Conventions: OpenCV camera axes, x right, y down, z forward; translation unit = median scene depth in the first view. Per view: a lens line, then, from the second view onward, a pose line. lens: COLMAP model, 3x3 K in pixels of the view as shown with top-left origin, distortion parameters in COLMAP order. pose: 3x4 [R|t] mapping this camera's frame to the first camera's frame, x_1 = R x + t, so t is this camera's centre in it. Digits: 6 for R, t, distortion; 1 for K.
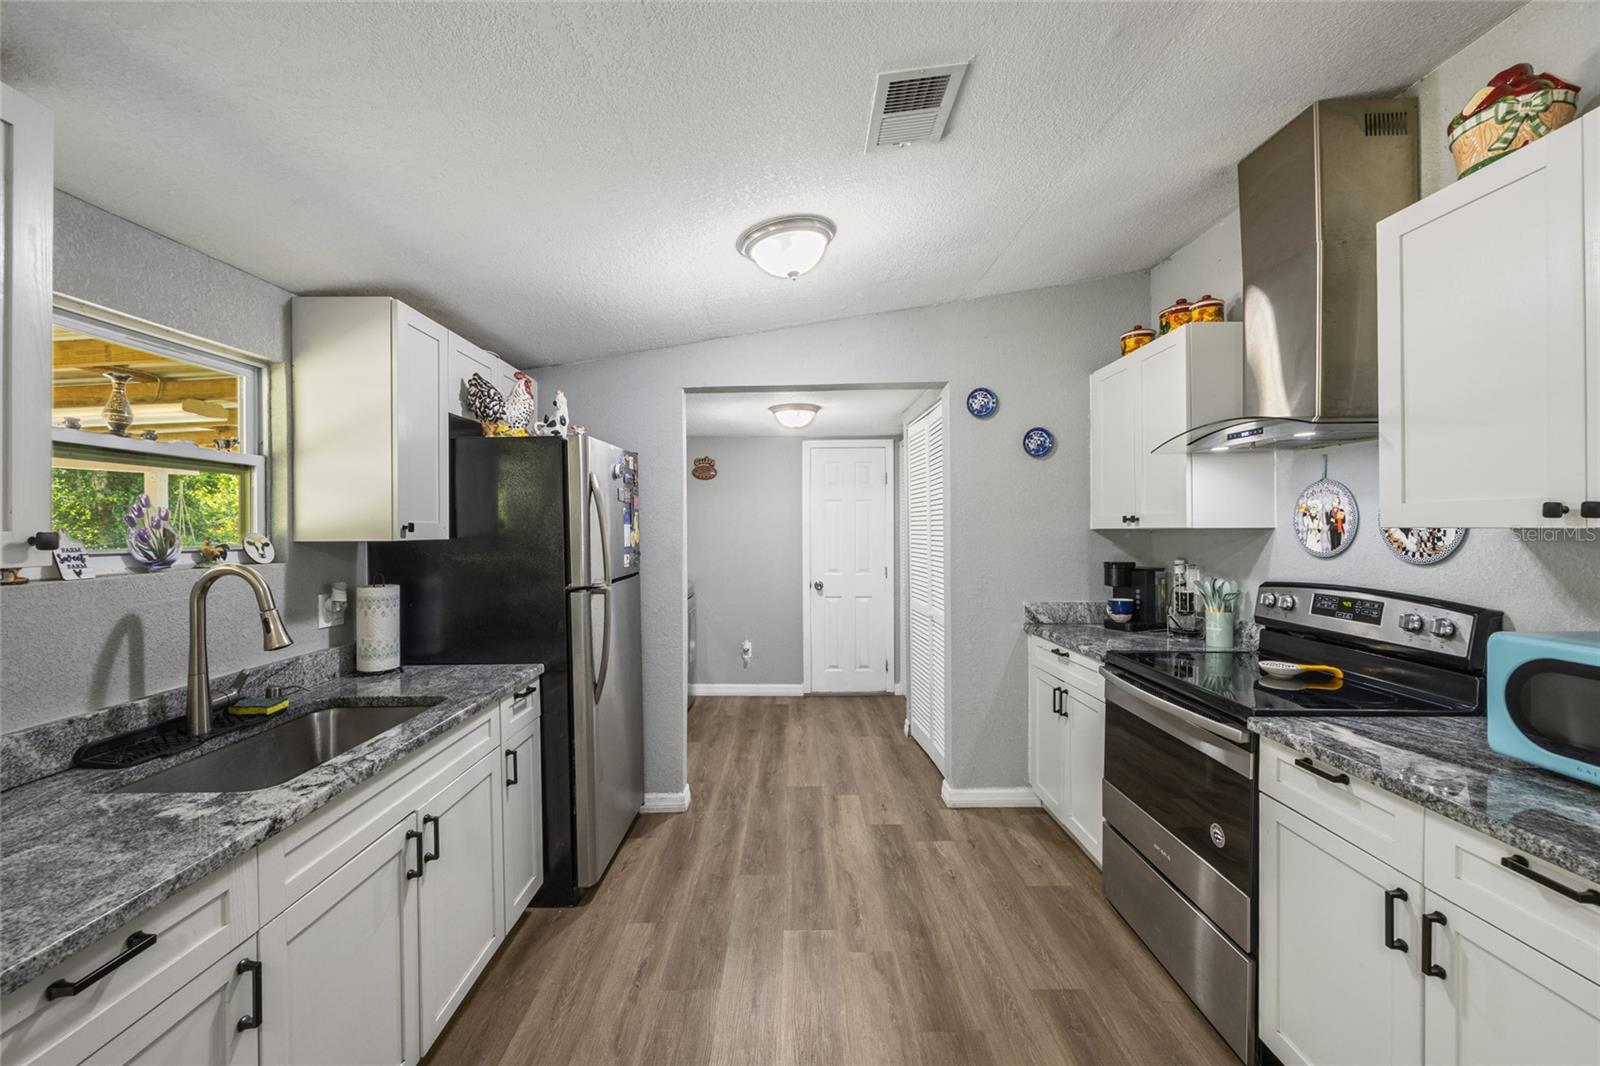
lens RADIAL K [[640.1, 0, 797.6], [0, 640.1, 544.2], [0, 0, 1]] dist [-0.000381, 0.000093]
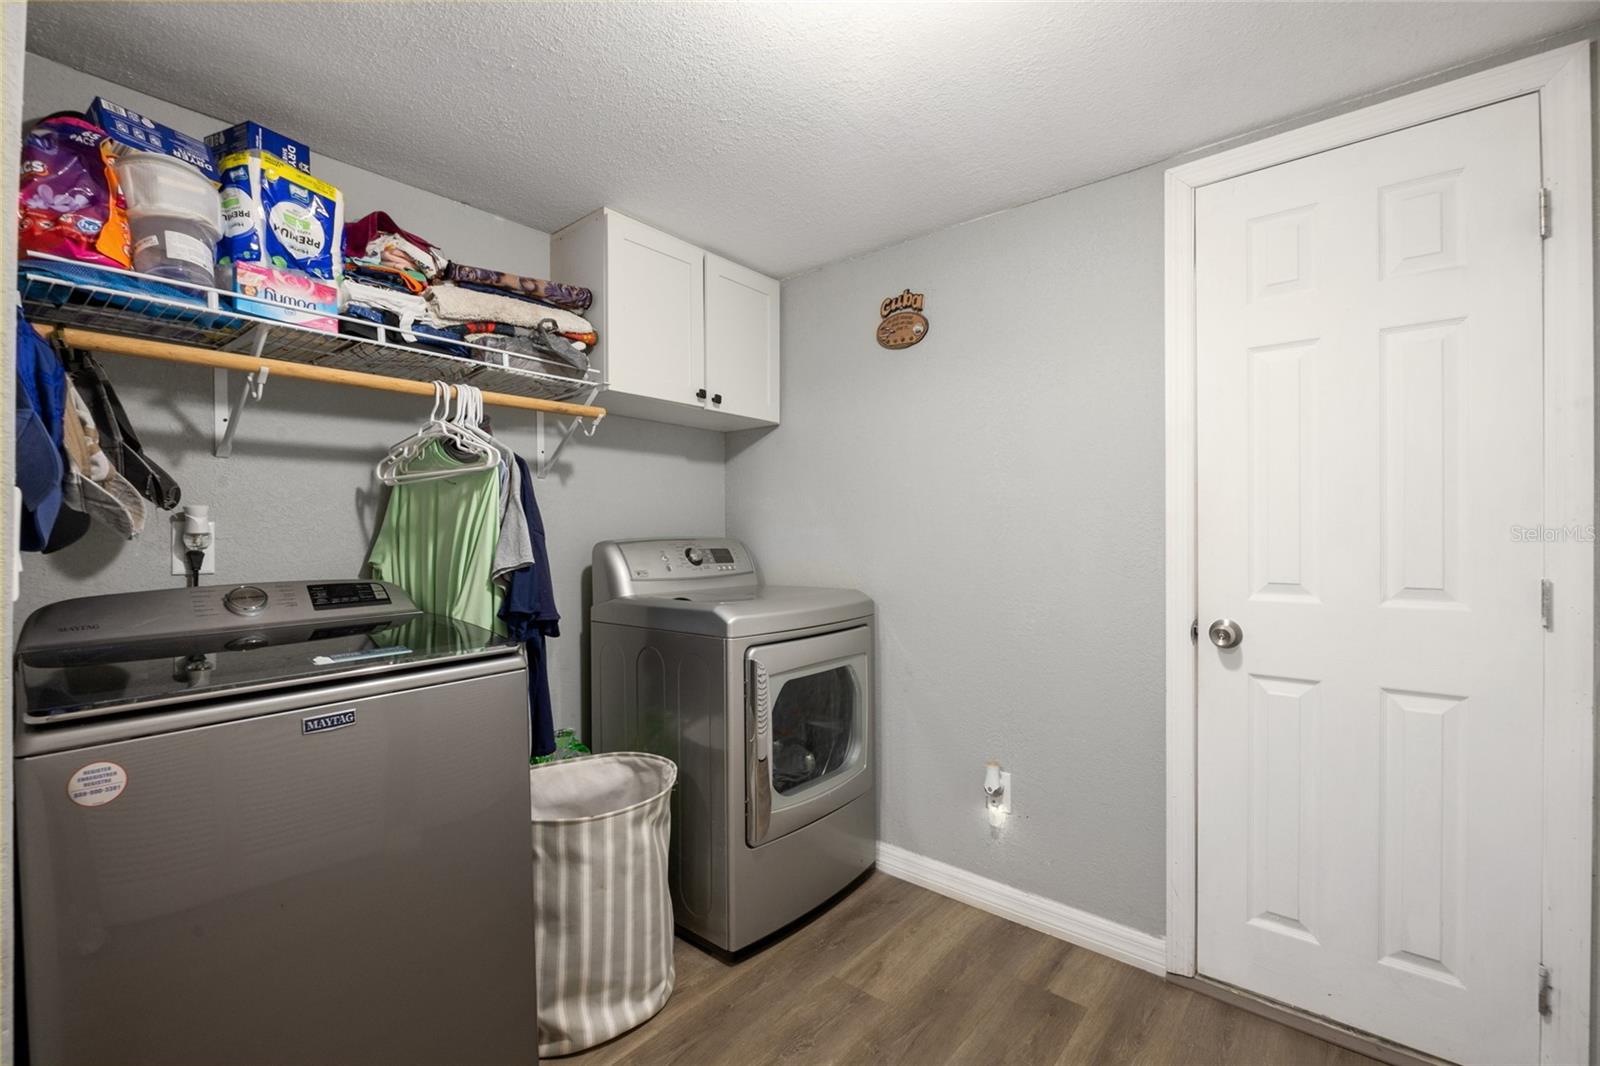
lens RADIAL K [[677.2, 0, 800.3], [0, 677.2, 539.8], [0, 0, 1]] dist [-0.002617, 0.000080]
pose [[0.788124, 0.001412, -0.615515, 0.072326], [0.001648, 0.999989, 0.004405, 0.016830], [0.615514, -0.004487, 0.788113, 0.617034]]
